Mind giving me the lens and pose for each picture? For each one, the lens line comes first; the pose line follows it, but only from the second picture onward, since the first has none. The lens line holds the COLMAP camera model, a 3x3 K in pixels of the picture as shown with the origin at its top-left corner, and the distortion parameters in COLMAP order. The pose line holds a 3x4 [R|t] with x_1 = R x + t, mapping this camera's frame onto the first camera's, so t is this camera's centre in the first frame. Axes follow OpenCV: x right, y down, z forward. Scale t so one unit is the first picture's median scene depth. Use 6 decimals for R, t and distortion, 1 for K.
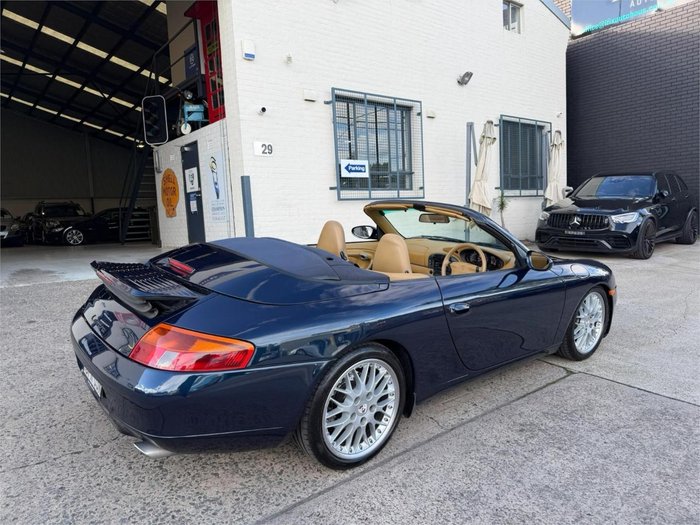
lens RADIAL K [[492.8, 0, 345.4], [0, 492.8, 273.0], [0, 0, 1]] dist [0.026028, -0.039274]
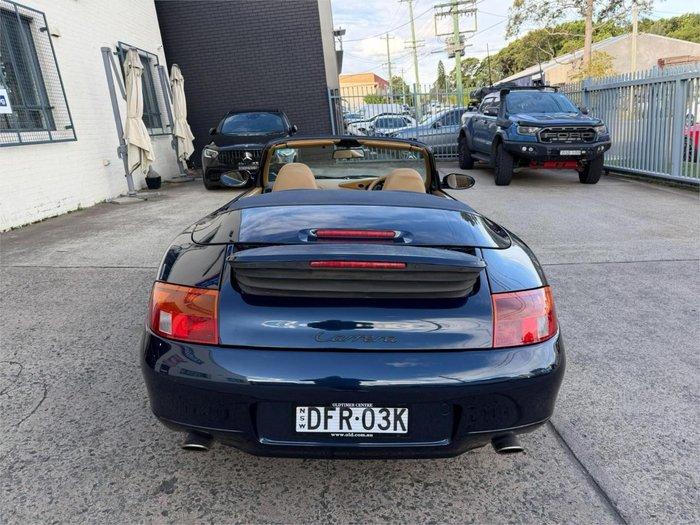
lens RADIAL K [[492.8, 0, 347.6], [0, 492.8, 273.1], [0, 0, 1]] dist [0.026028, -0.039274]
pose [[0.606702, -0.245154, 0.756182, -0.553864], [0.156534, 0.969477, 0.188713, -0.057521], [-0.779365, 0.003876, 0.626559, 0.349626]]
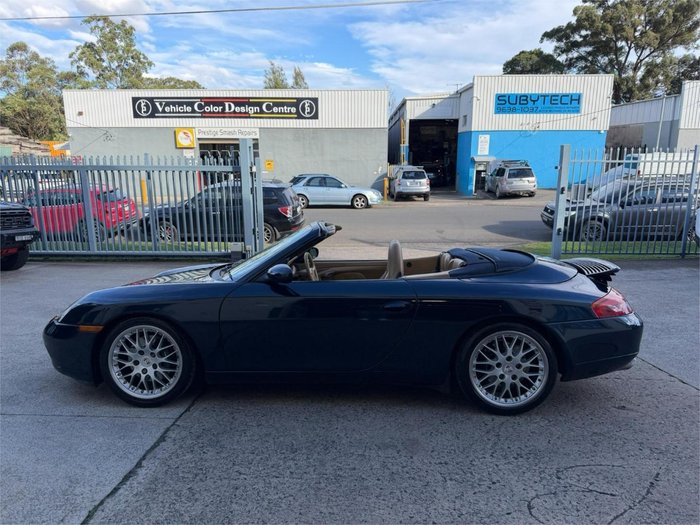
lens RADIAL K [[492.8, 0, 349.1], [0, 492.8, 265.3], [0, 0, 1]] dist [0.026028, -0.039274]
pose [[-0.750909, -0.096547, 0.653310, -0.527704], [0.102712, 0.960145, 0.259947, -0.285151], [-0.652370, 0.262299, -0.711065, 1.534642]]
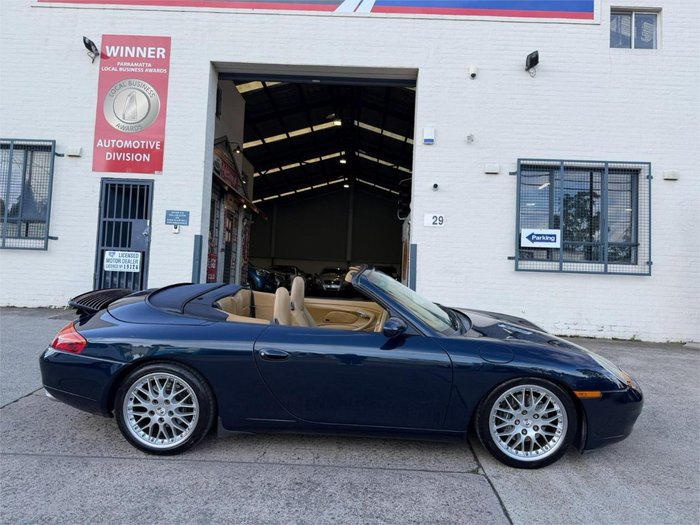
lens RADIAL K [[492.8, 0, 350.8], [0, 492.8, 263.6], [0, 0, 1]] dist [0.026028, -0.039274]
pose [[0.763272, 0.039936, -0.644842, 0.729747], [-0.141953, 0.984065, -0.107079, -0.026210], [0.630290, 0.173268, 0.756778, 0.140245]]
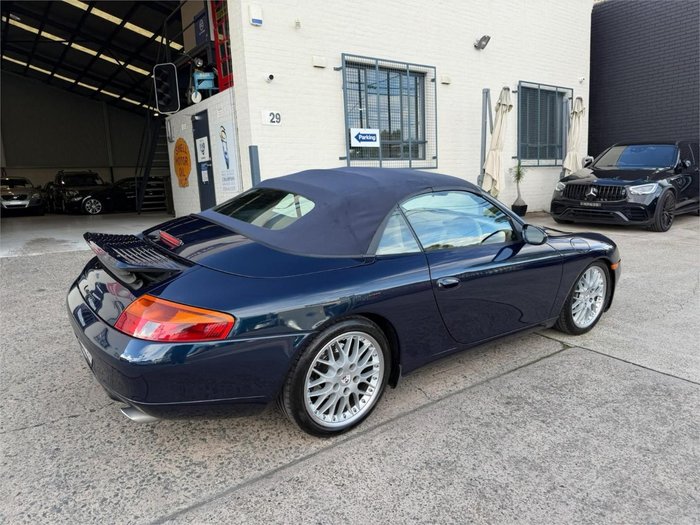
lens RADIAL K [[492.8, 0, 345.7], [0, 492.8, 274.6], [0, 0, 1]] dist [0.026028, -0.039274]
pose [[0.999230, 0.008757, -0.038245, 0.041297], [-0.006306, 0.997947, 0.063741, -0.003771], [0.038724, -0.063451, 0.997233, -0.001717]]
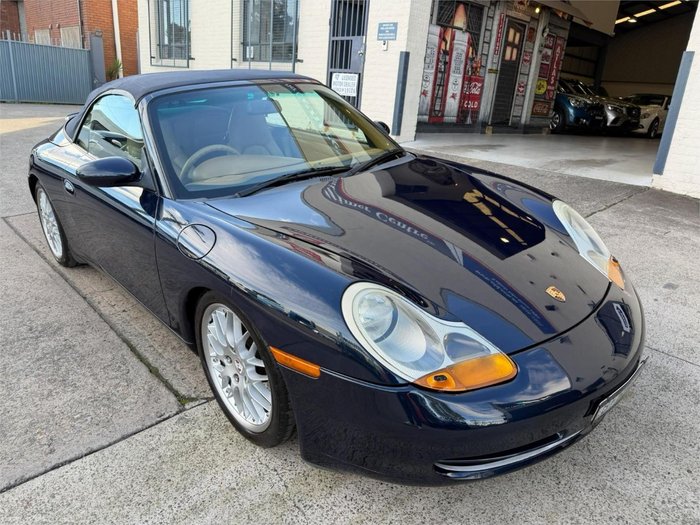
lens RADIAL K [[492.8, 0, 350.9], [0, 492.8, 267.2], [0, 0, 1]] dist [0.026028, -0.039274]
pose [[0.067954, 0.371945, -0.925764, 0.830597], [-0.183532, 0.916734, 0.354845, -0.157157], [0.980662, 0.145794, 0.130559, 0.960563]]
